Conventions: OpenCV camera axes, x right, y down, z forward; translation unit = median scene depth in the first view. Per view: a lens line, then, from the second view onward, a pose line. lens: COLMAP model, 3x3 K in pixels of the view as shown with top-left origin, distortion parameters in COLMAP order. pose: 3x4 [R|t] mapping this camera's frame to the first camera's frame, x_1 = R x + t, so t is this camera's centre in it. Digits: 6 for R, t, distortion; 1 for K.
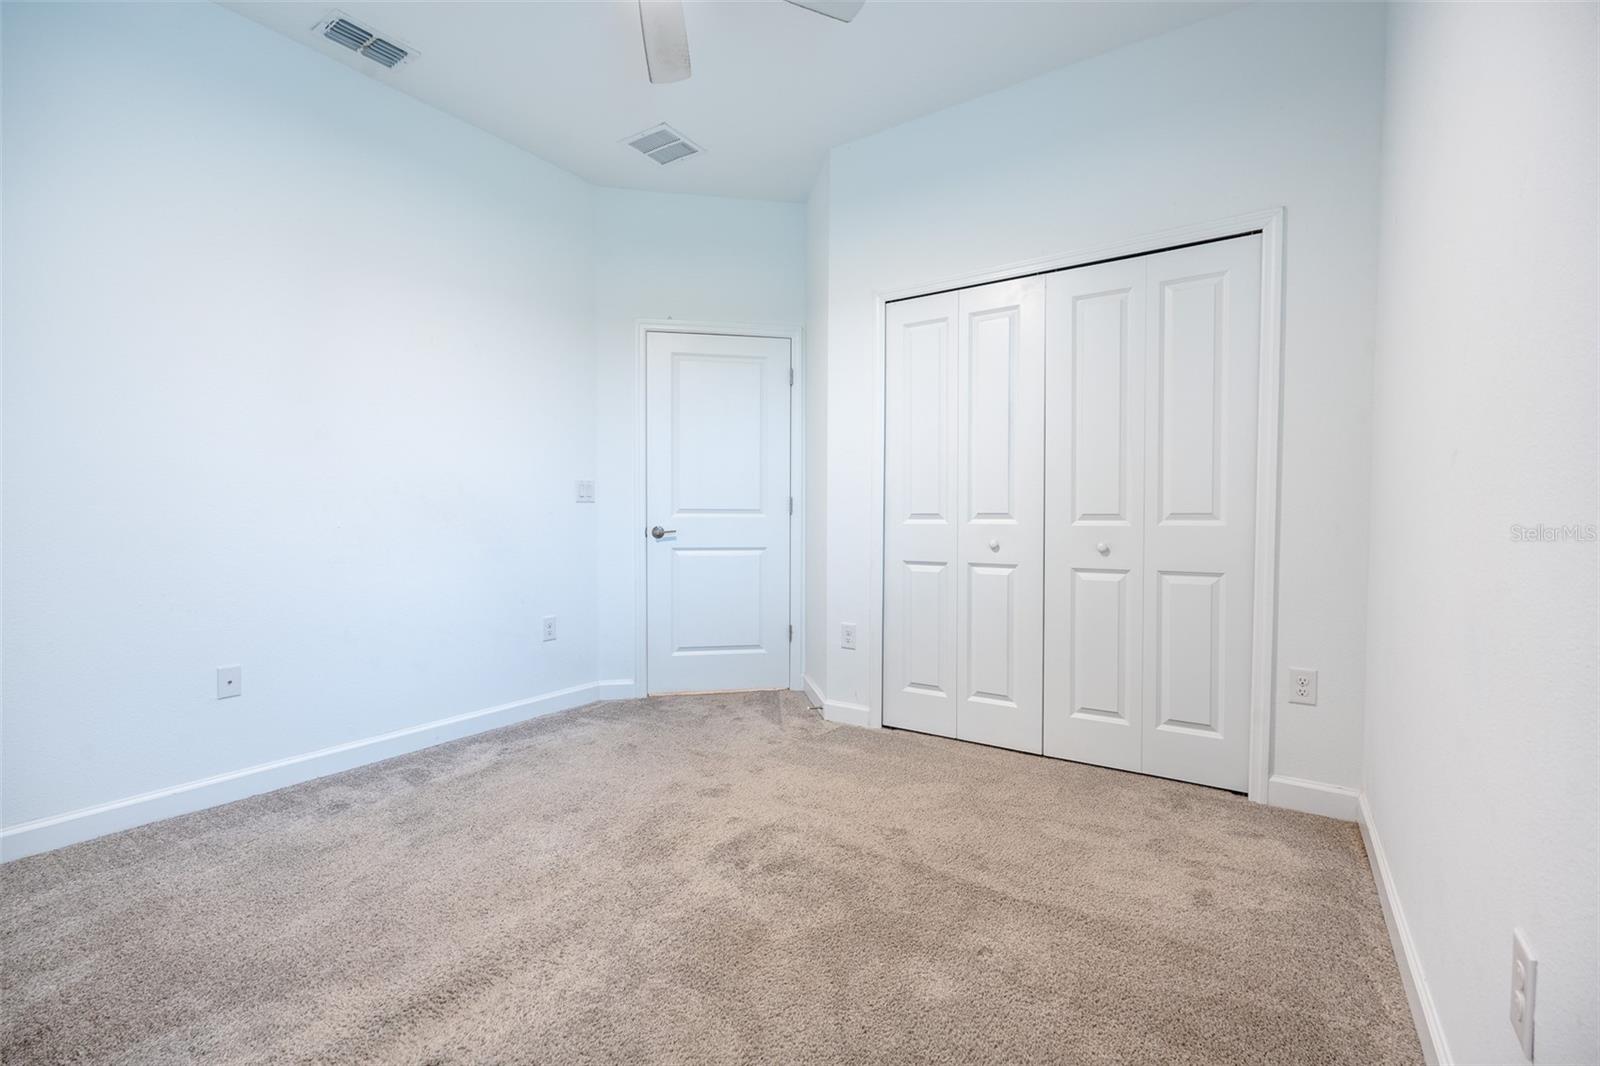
lens RADIAL K [[697.7, 0, 800.0], [0, 697.7, 533.0], [0, 0, 1]] dist [-0.003151, 0.000125]
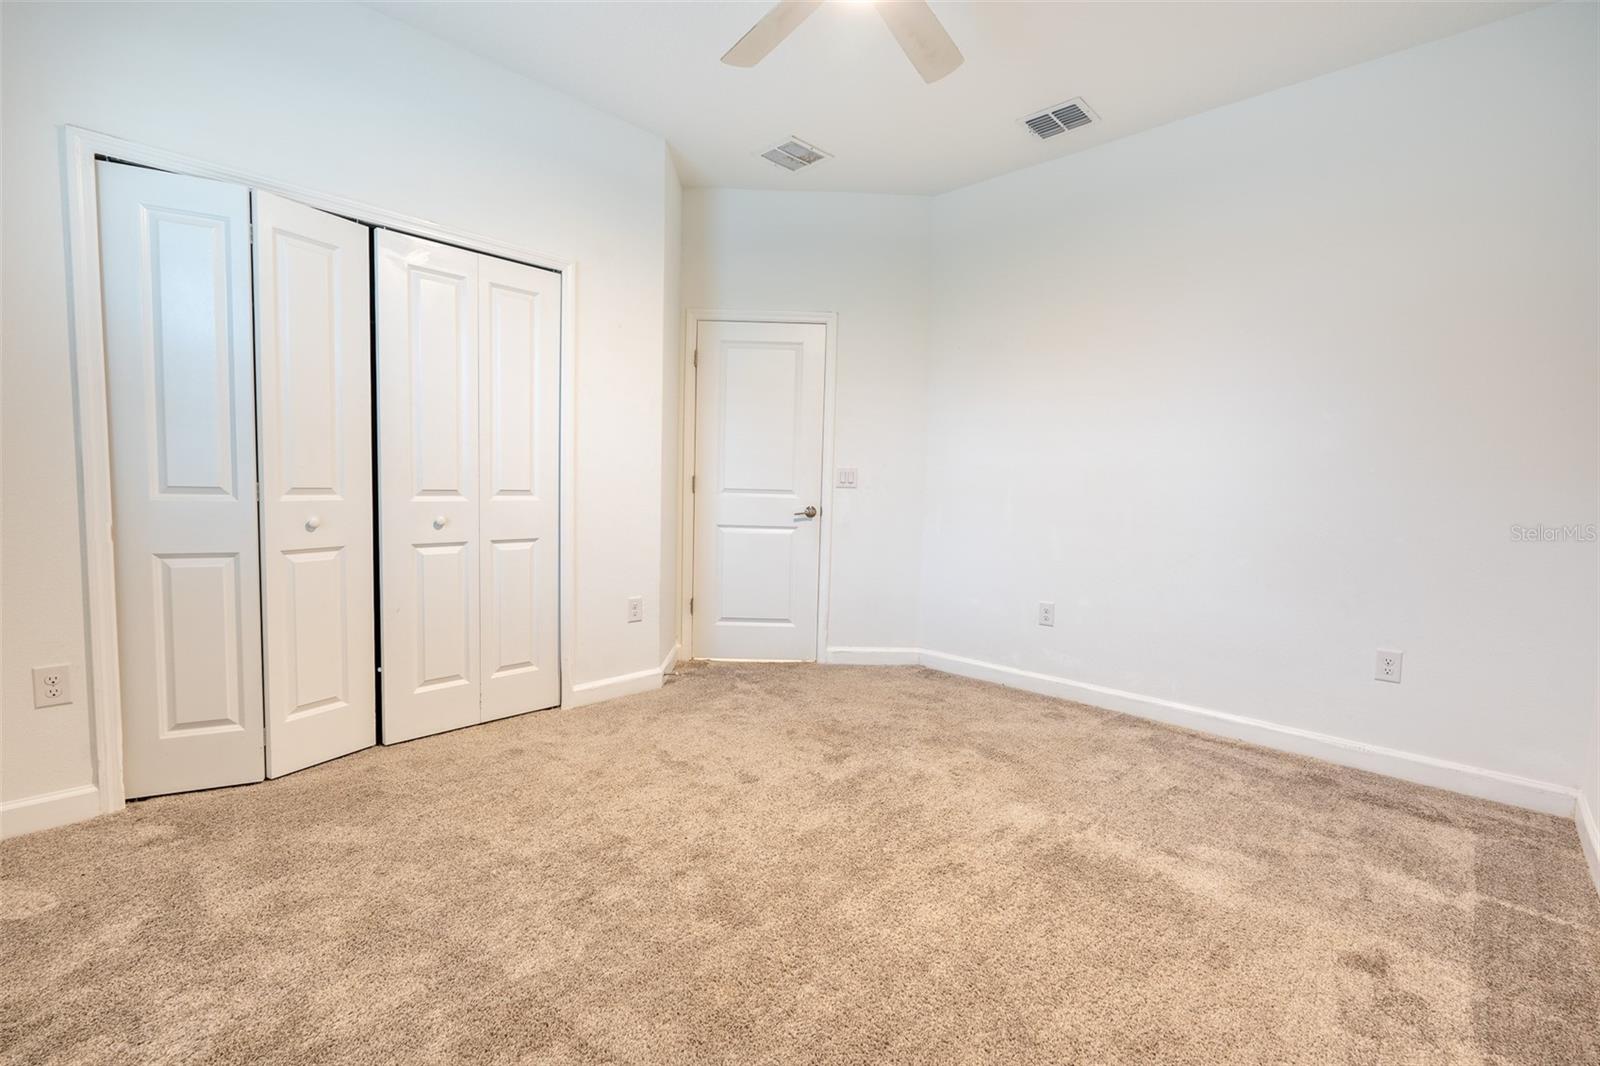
lens RADIAL K [[697.7, 0, 800.0], [0, 697.7, 533.0], [0, 0, 1]] dist [-0.003151, 0.000125]
pose [[0.170048, -0.058204, 0.983715, -0.619676], [0.015496, 0.998289, 0.056387, -0.015318], [-0.985314, 0.005655, 0.170659, 0.378433]]
